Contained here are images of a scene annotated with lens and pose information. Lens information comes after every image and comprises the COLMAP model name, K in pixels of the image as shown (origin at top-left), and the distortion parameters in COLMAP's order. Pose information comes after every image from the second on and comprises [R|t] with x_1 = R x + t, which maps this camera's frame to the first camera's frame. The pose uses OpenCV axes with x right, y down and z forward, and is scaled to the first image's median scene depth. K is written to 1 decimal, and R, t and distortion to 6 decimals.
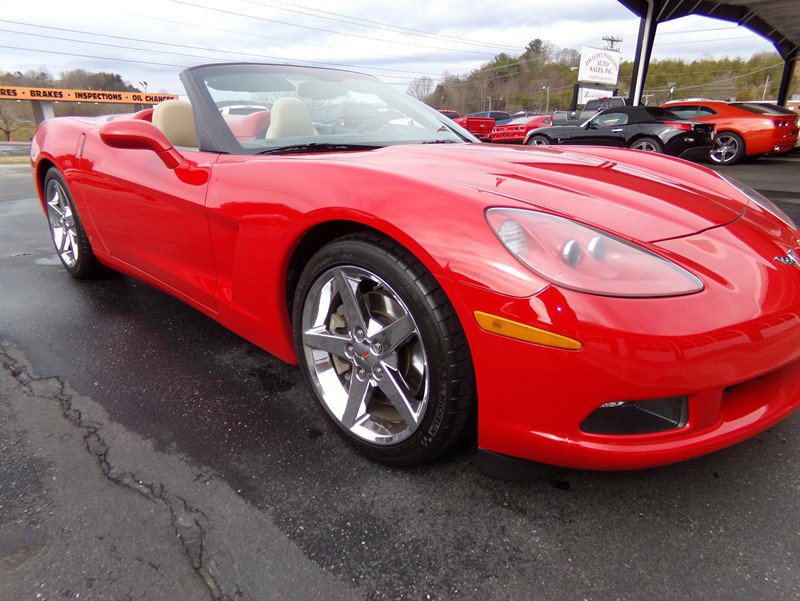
lens RADIAL K [[541.6, 0, 395.2], [0, 541.6, 300.9], [0, 0, 1]] dist [-0.004386, 0.024262]
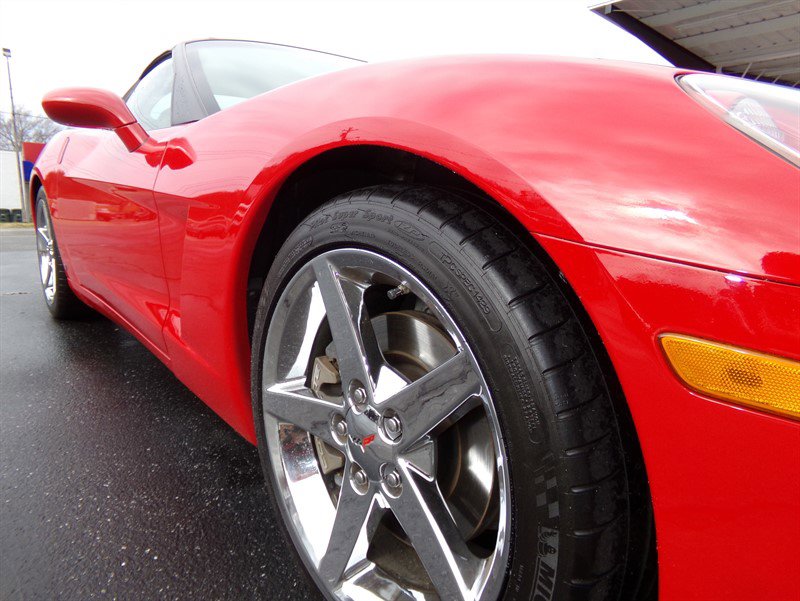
lens RADIAL K [[541.6, 0, 397.9], [0, 541.6, 311.1], [0, 0, 1]] dist [-0.004386, 0.024262]
pose [[0.995139, 0.044872, -0.087665, 0.007210], [-0.055146, 0.991418, -0.118532, 0.038303], [0.081594, 0.122790, 0.989073, 0.476946]]
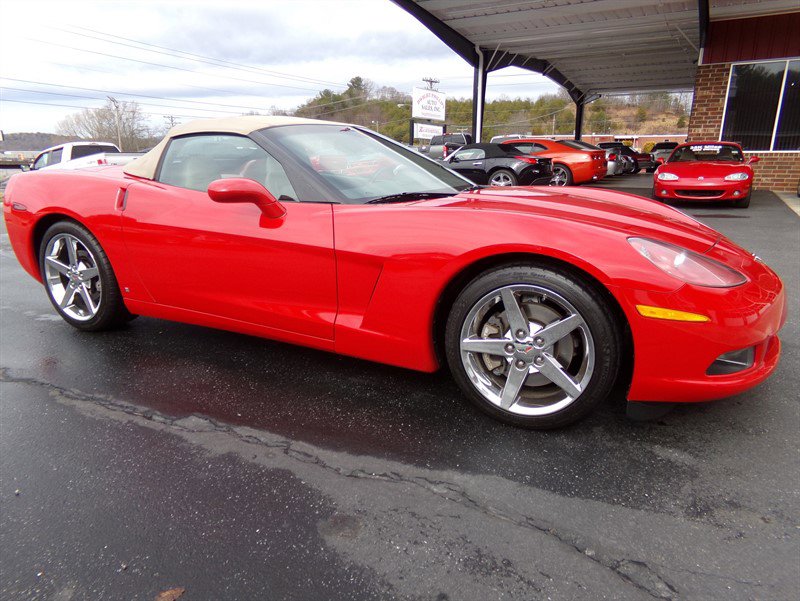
lens RADIAL K [[541.6, 0, 394.9], [0, 541.6, 300.4], [0, 0, 1]] dist [-0.004386, 0.024262]
pose [[0.956502, -0.088095, 0.278106, -0.673609], [0.103599, 0.993752, -0.041523, -0.000334], [-0.272710, 0.068528, 0.959653, -0.197403]]
